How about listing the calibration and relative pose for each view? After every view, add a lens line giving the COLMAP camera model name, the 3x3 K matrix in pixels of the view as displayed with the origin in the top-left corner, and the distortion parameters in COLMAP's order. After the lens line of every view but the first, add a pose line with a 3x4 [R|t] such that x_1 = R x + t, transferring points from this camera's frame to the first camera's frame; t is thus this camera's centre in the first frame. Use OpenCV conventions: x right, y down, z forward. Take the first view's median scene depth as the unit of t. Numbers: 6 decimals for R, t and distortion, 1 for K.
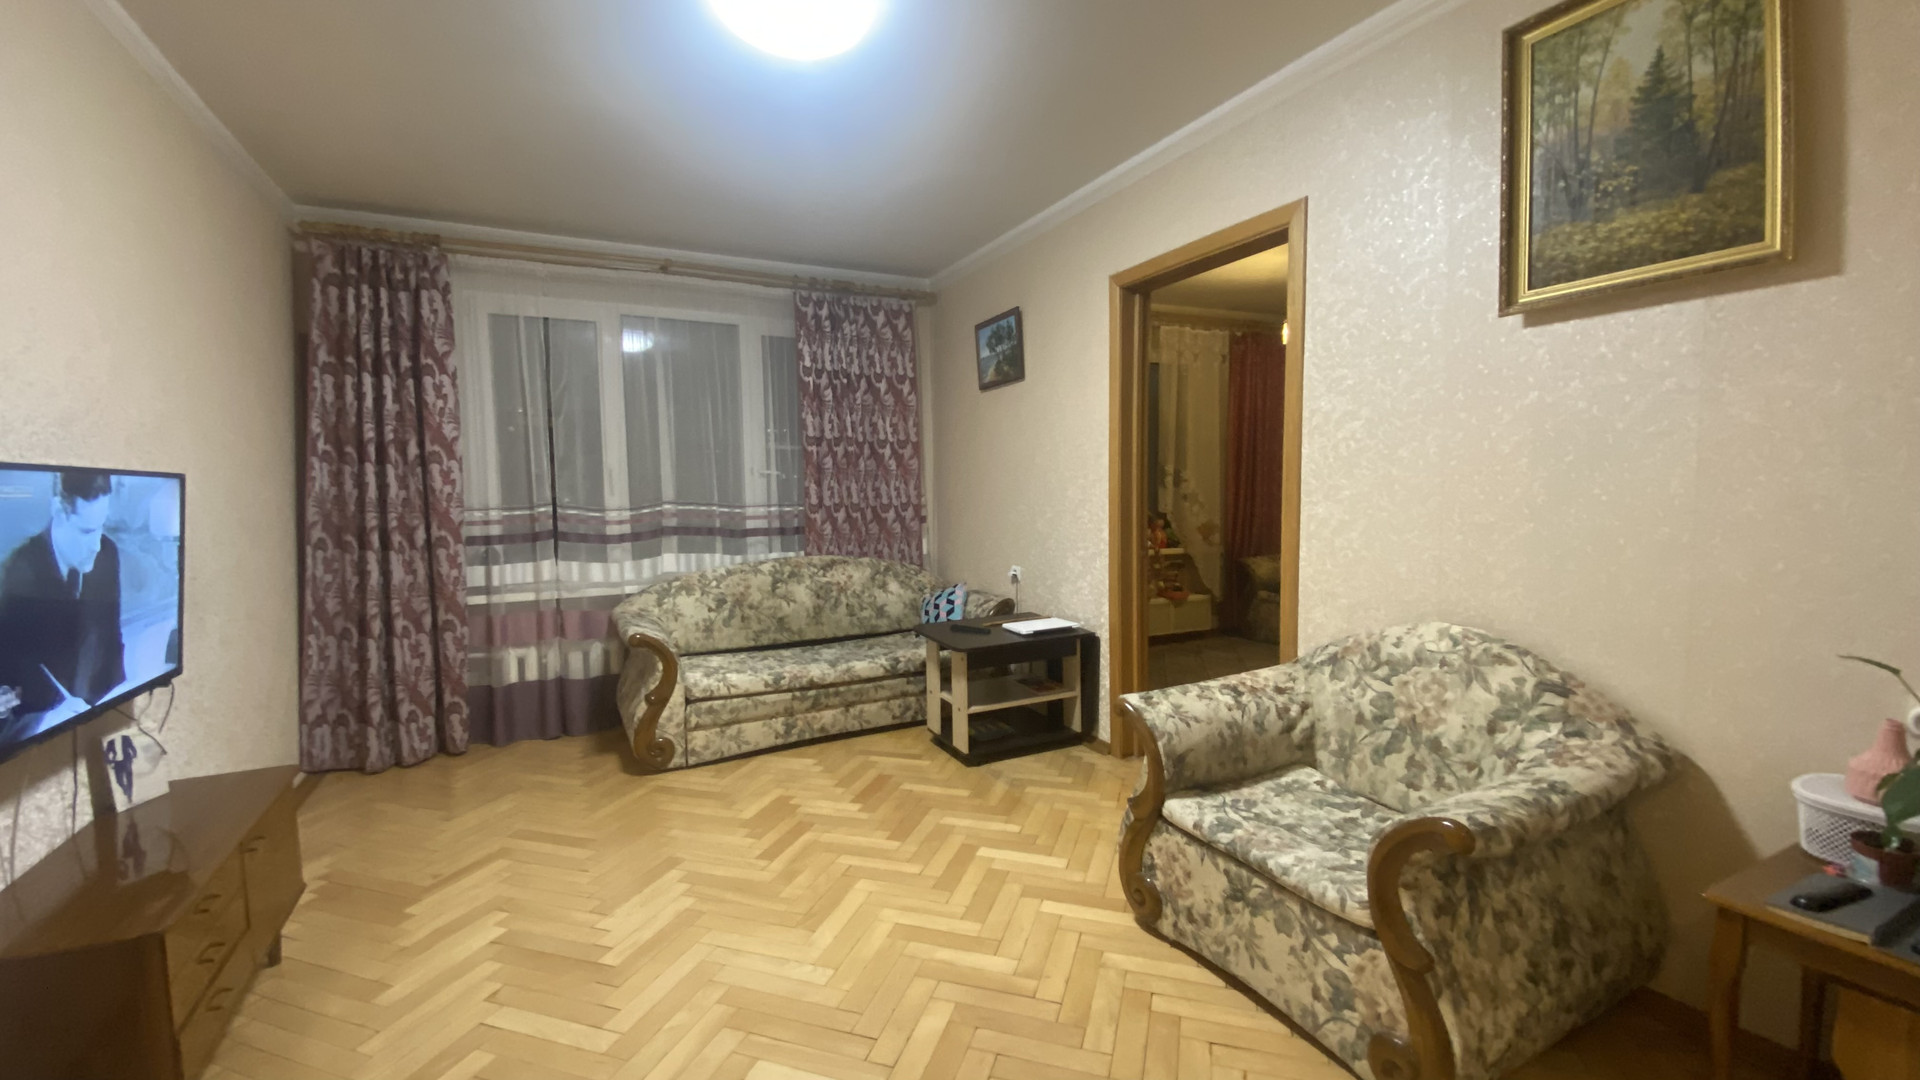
lens RADIAL K [[786.7, 0, 988.2], [0, 786.7, 550.8], [0, 0, 1]] dist [-0.001199, -0.006980]
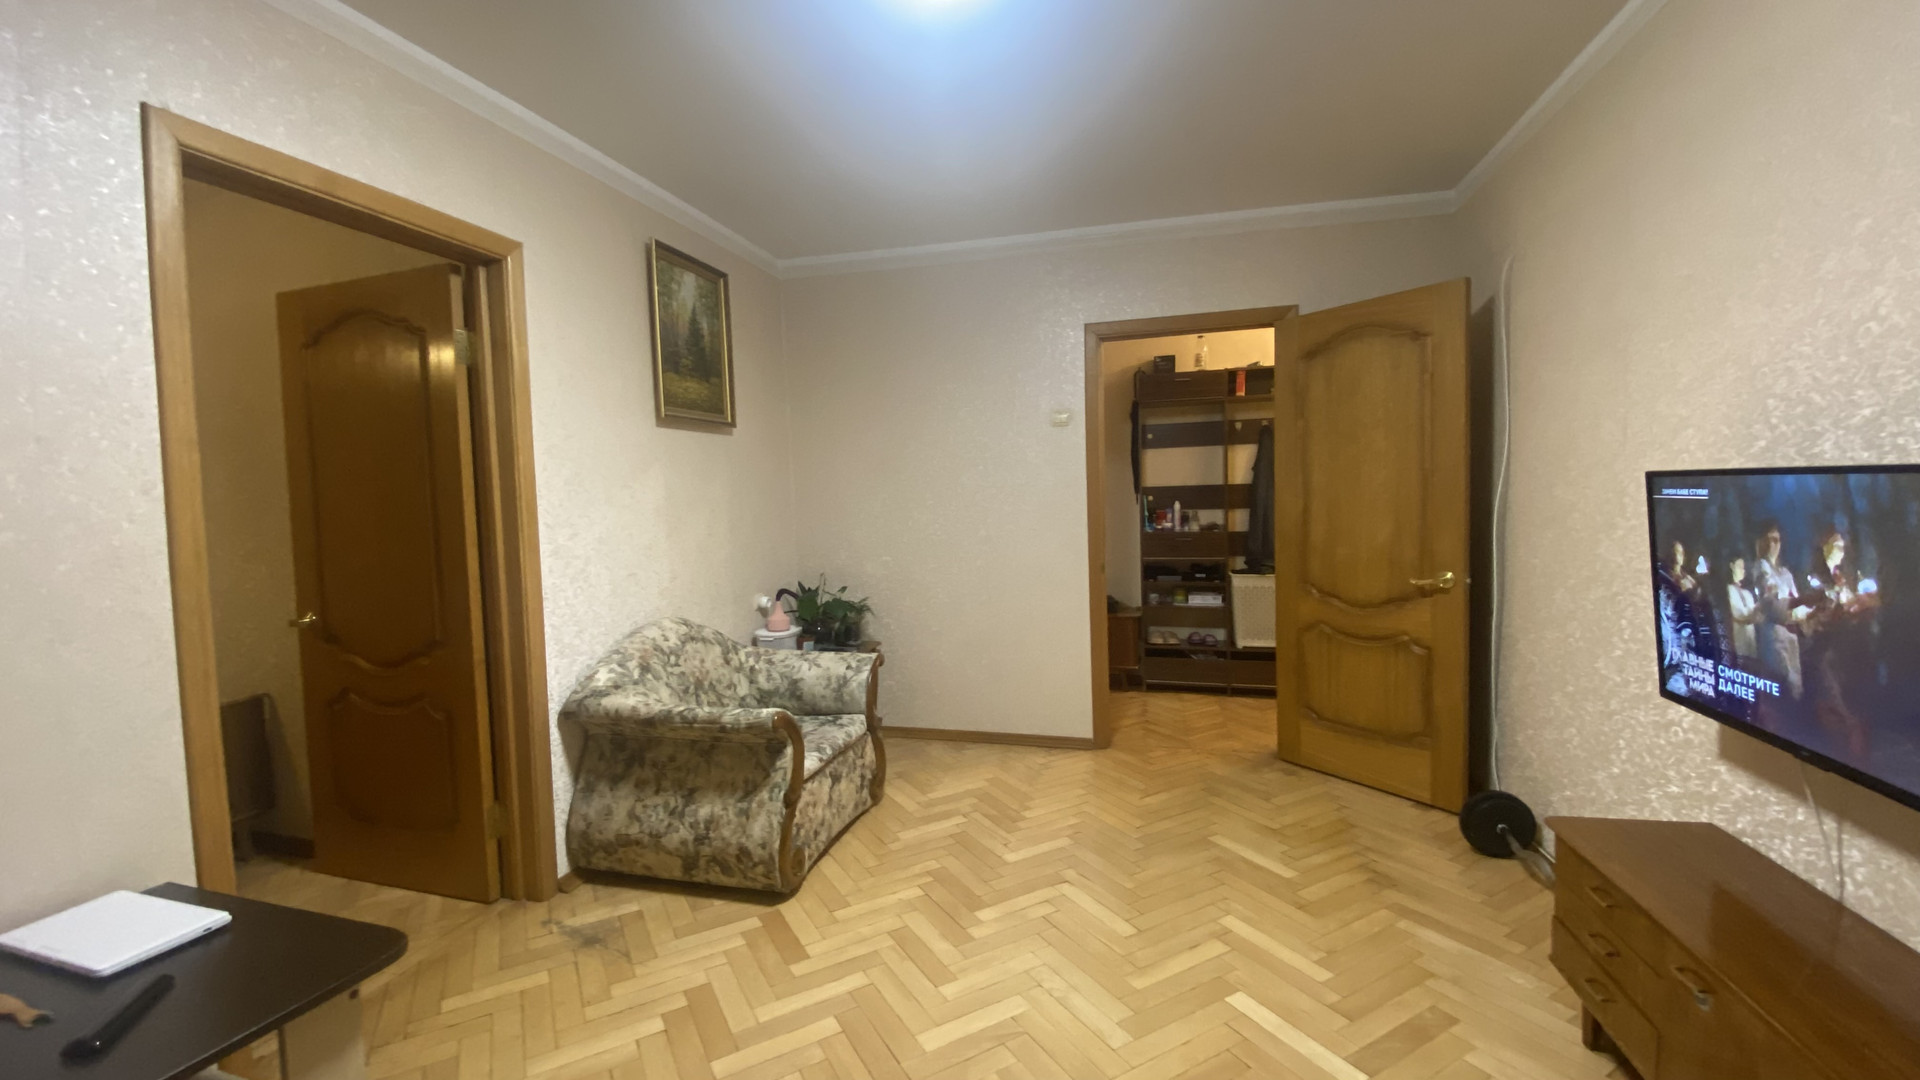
lens RADIAL K [[786.7, 0, 959.8], [0, 786.7, 535.5], [0, 0, 1]] dist [-0.001199, -0.006980]
pose [[-0.730868, 0.001663, 0.682517, -0.641295], [0.090438, 0.991415, 0.094428, -0.116500], [-0.676501, 0.130740, -0.724744, 1.302540]]
